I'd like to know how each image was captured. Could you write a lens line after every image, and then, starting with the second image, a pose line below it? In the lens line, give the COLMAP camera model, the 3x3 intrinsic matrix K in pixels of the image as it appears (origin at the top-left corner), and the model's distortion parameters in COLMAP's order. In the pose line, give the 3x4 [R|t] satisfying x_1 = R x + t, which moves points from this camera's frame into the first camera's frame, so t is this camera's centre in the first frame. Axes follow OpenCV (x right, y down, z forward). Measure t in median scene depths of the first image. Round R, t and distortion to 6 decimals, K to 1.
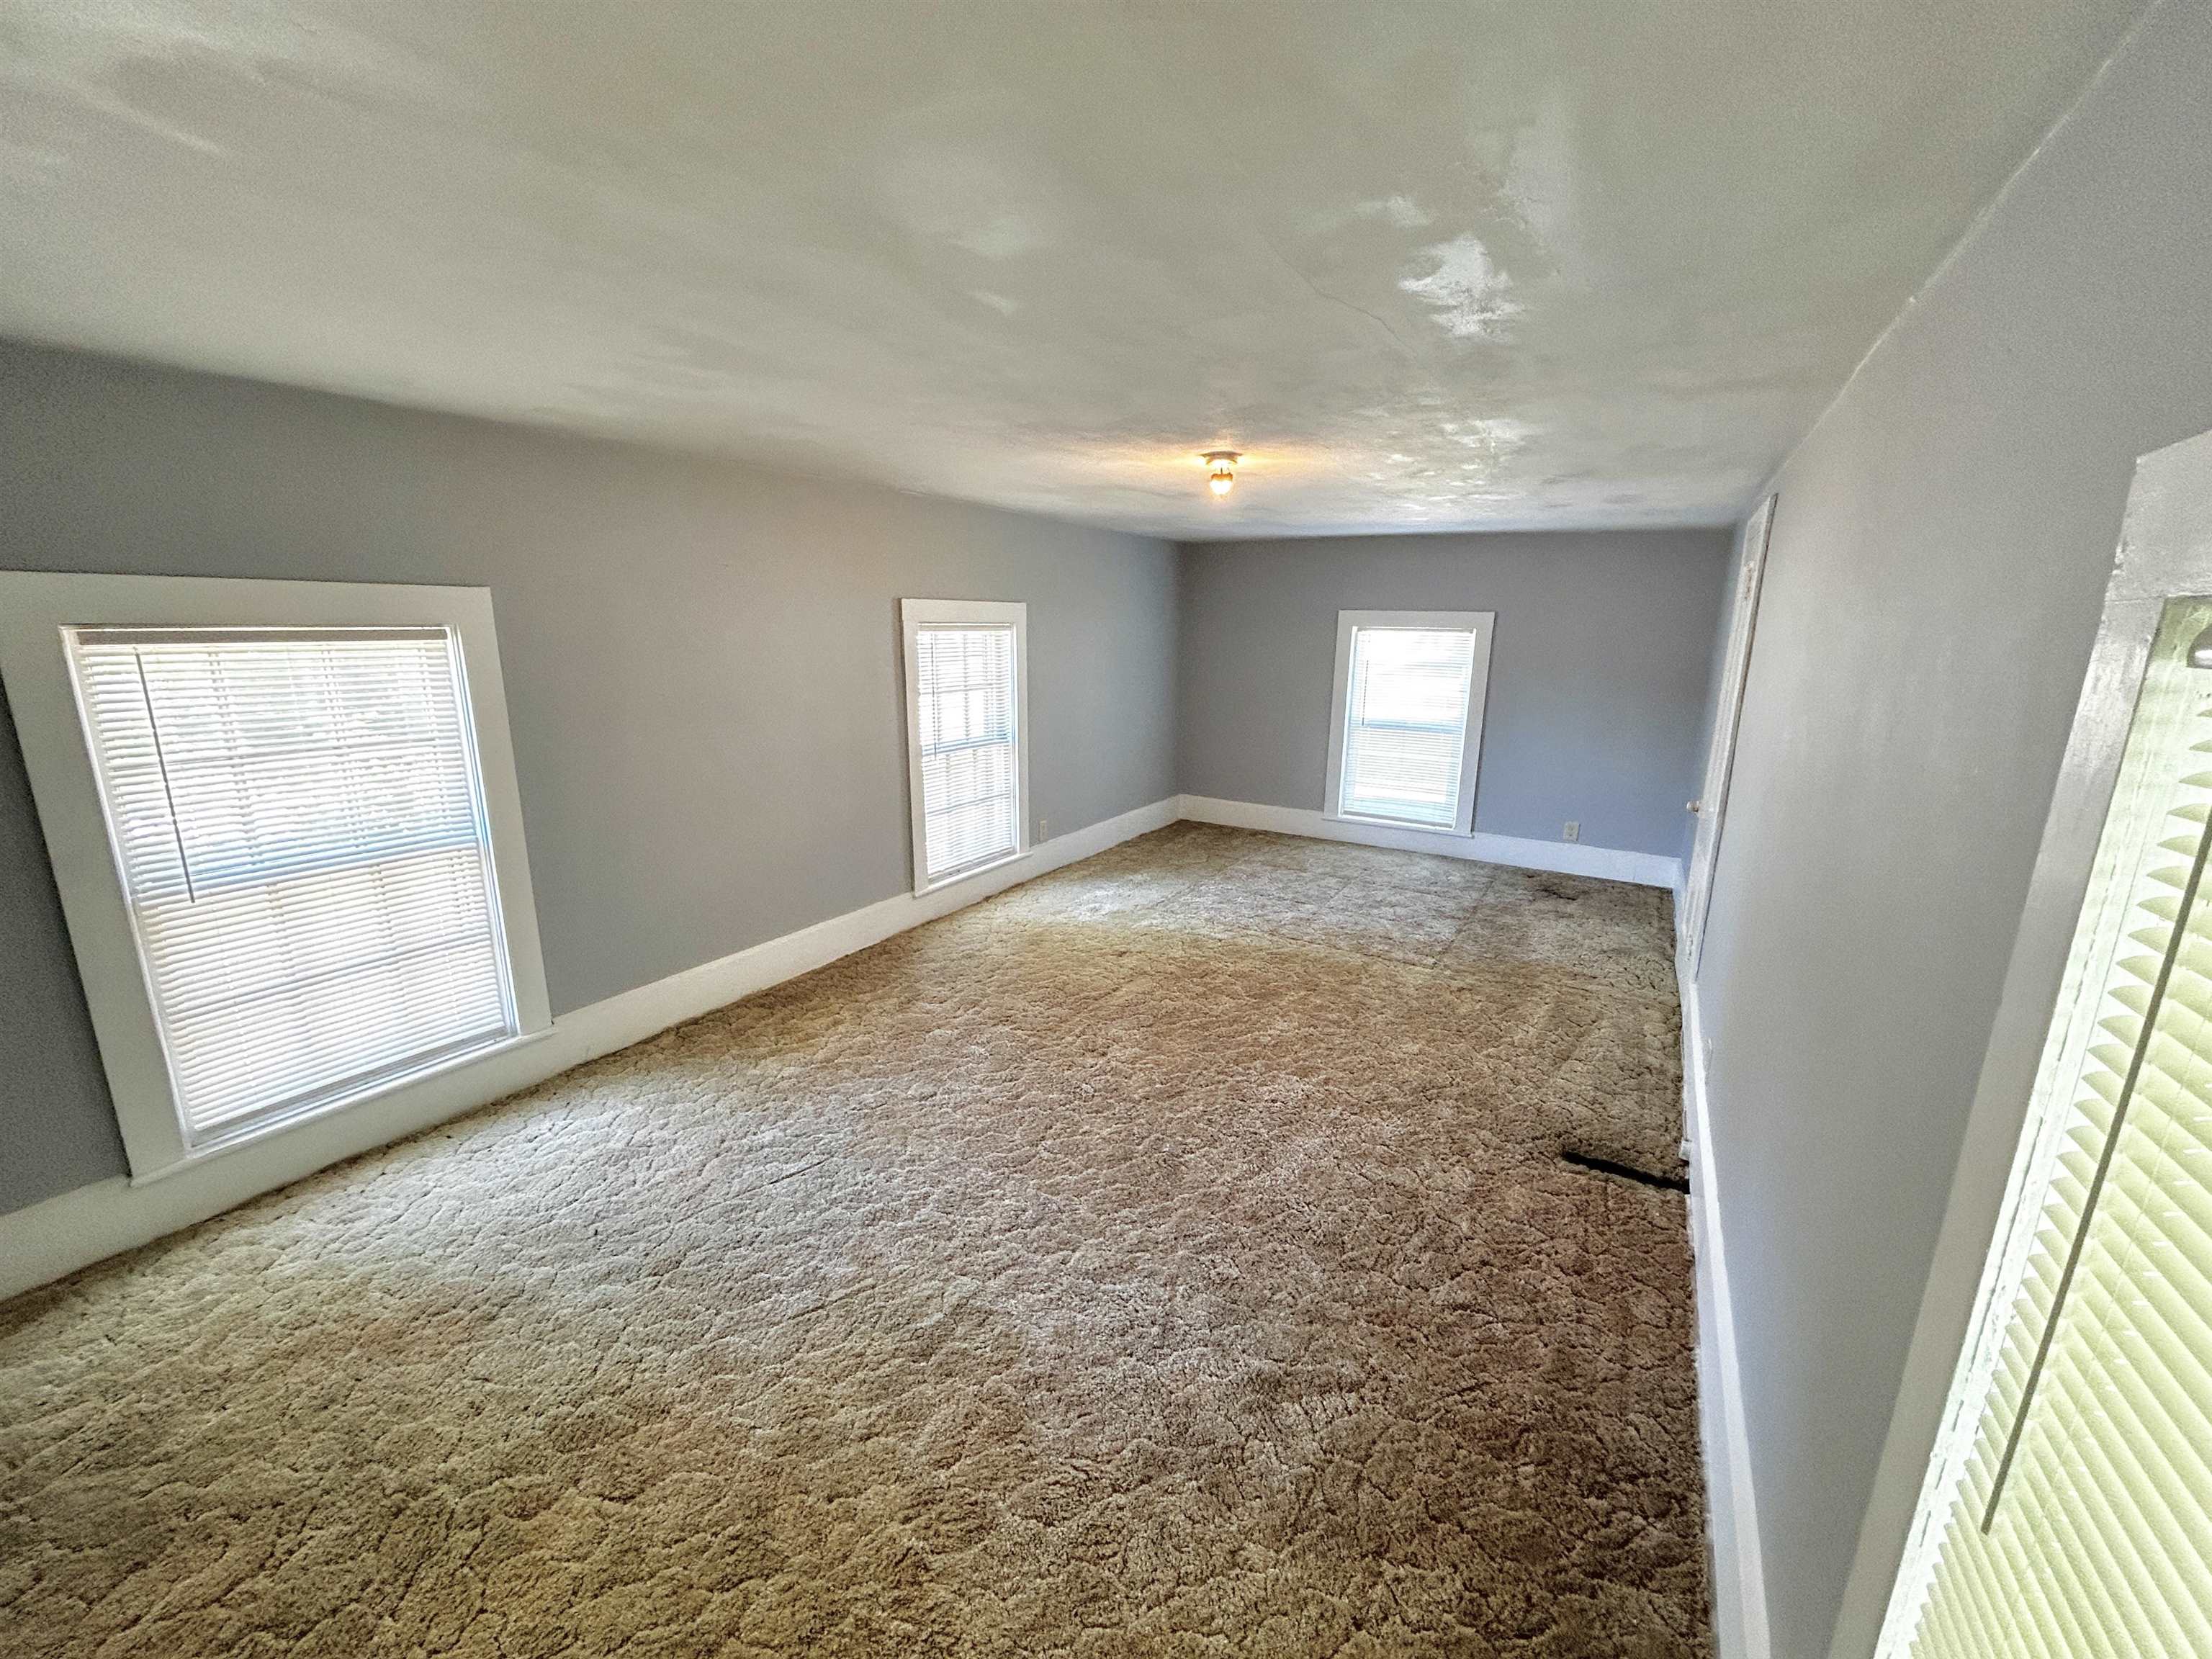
lens RADIAL K [[895.1, 0, 1106.0], [0, 895.1, 829.5], [0, 0, 1]] dist [-0.003313, -0.000151]
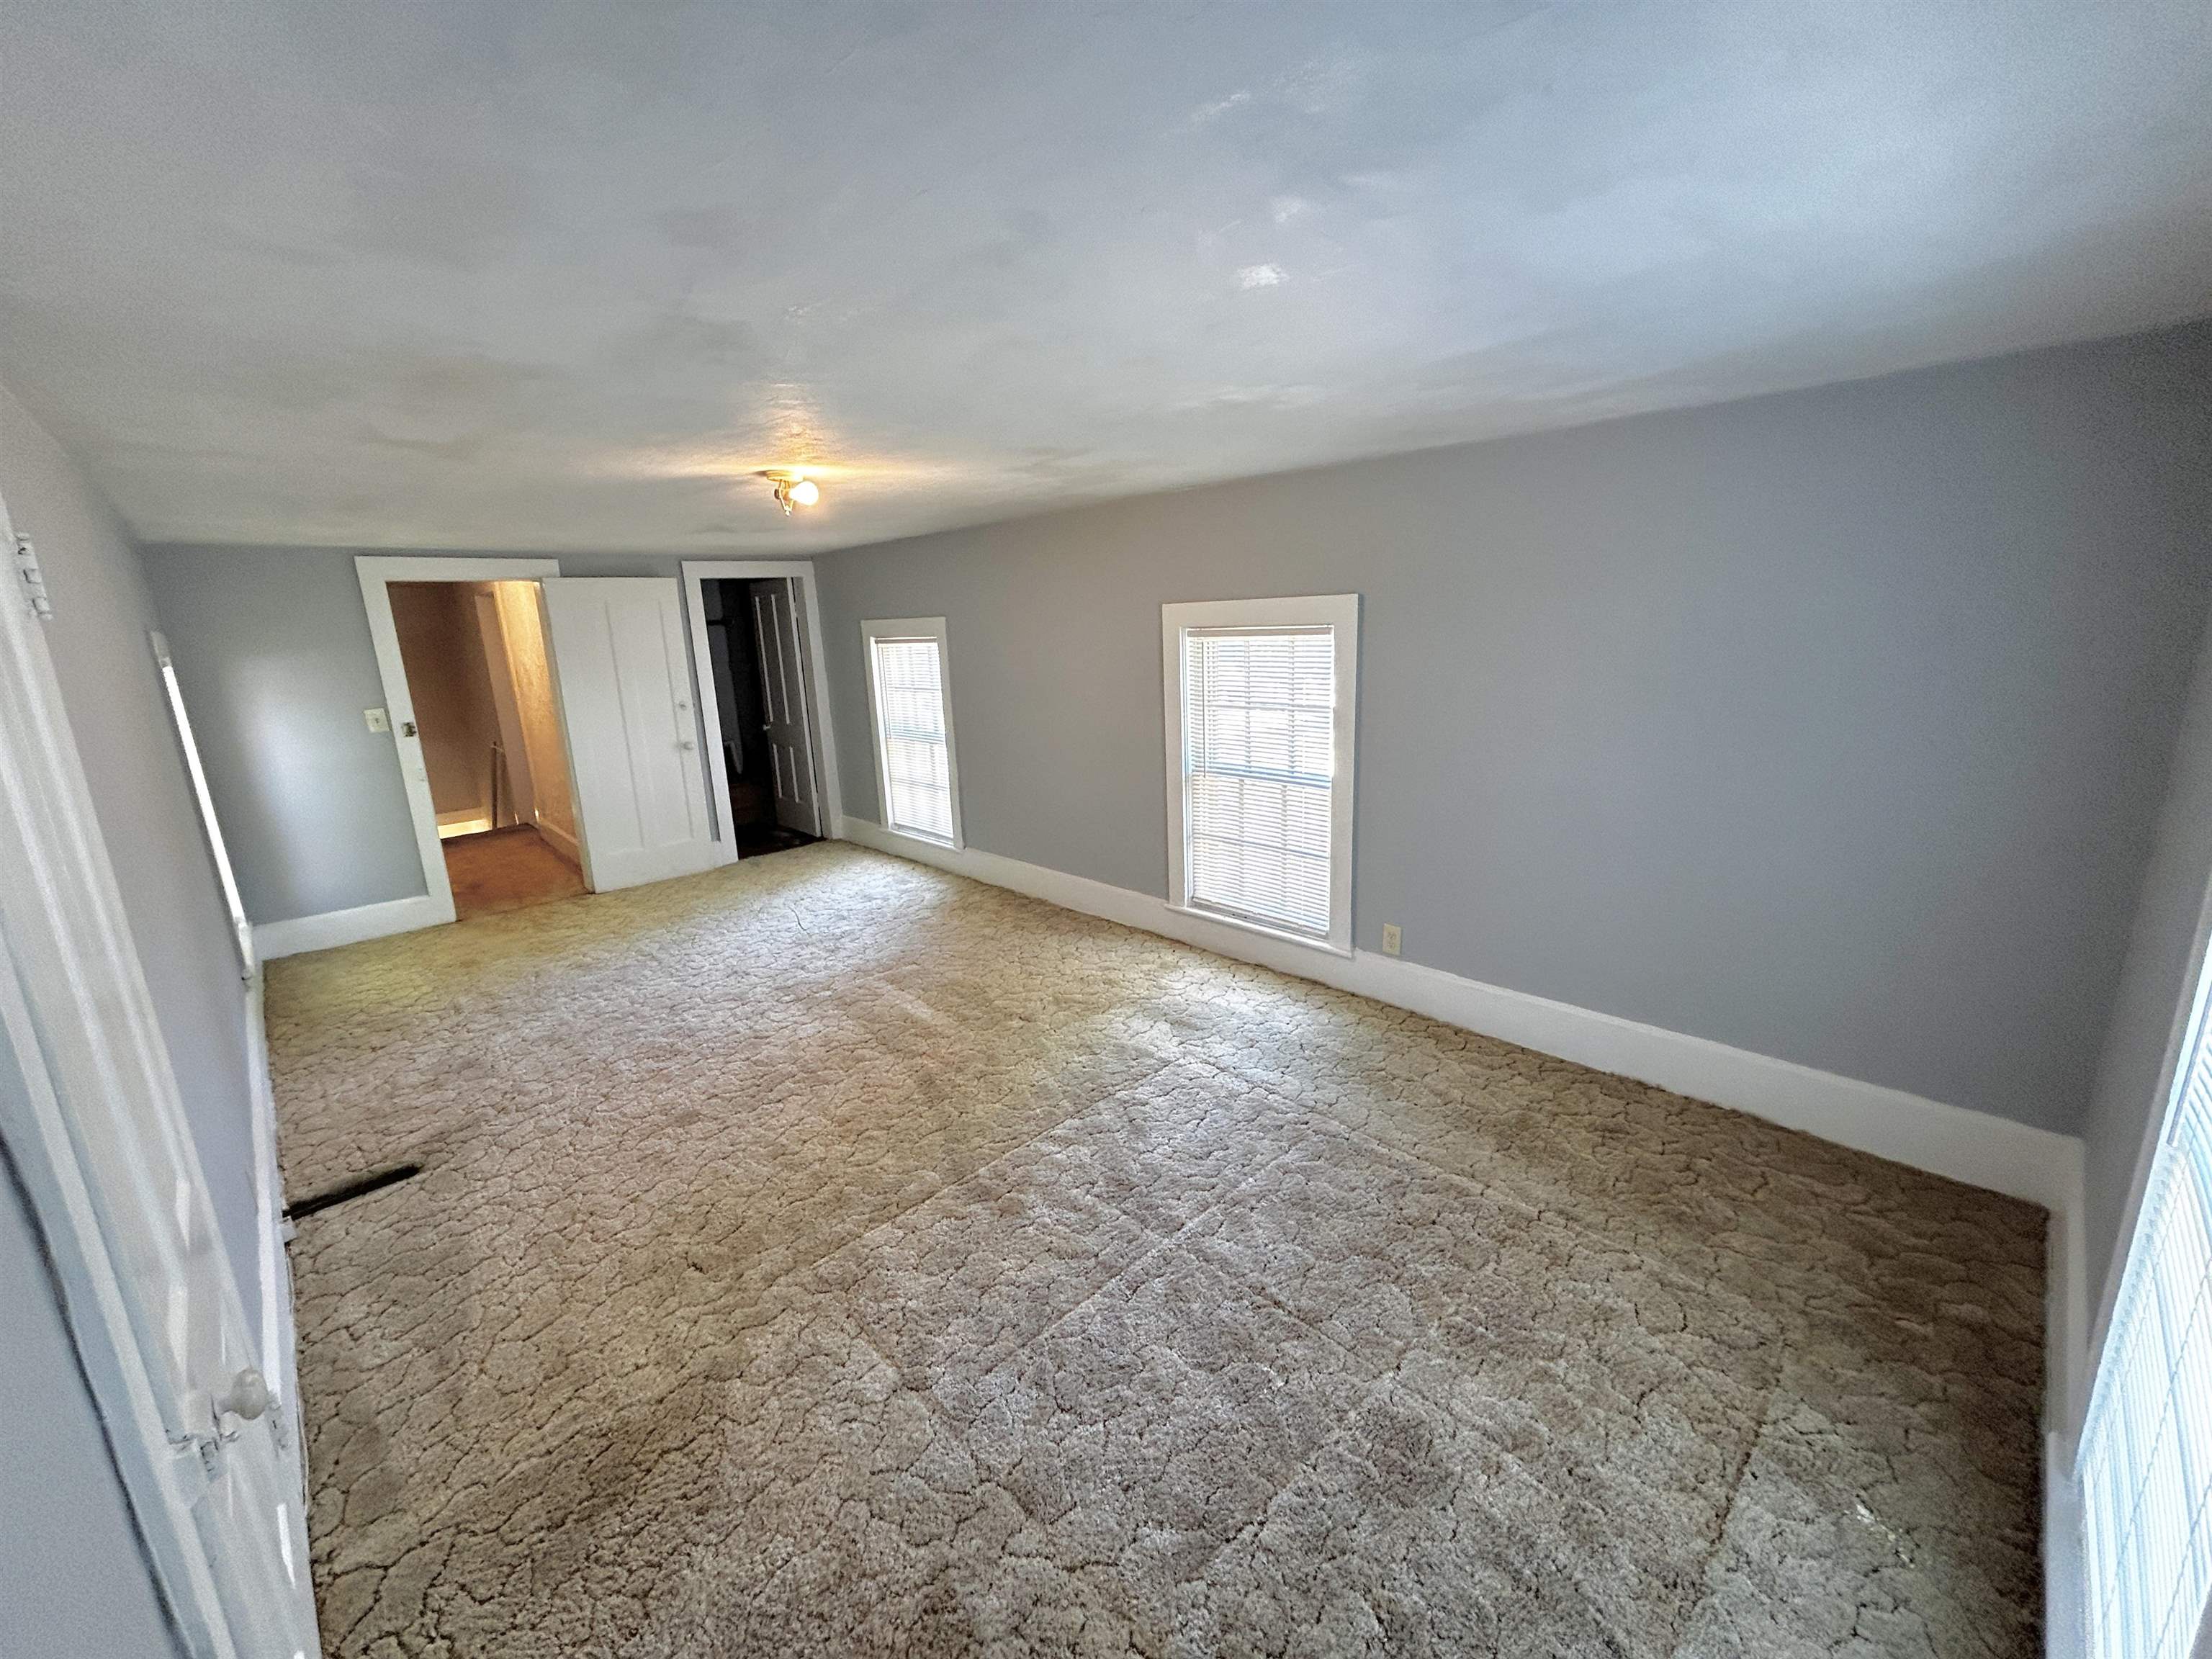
lens RADIAL K [[895.1, 0, 1106.0], [0, 895.1, 829.5], [0, 0, 1]] dist [-0.003313, -0.000151]
pose [[-0.280519, 0.219457, -0.934424, 0.714592], [-0.180314, 0.944131, 0.275868, -0.267766], [0.942760, 0.245876, -0.225276, 1.150092]]
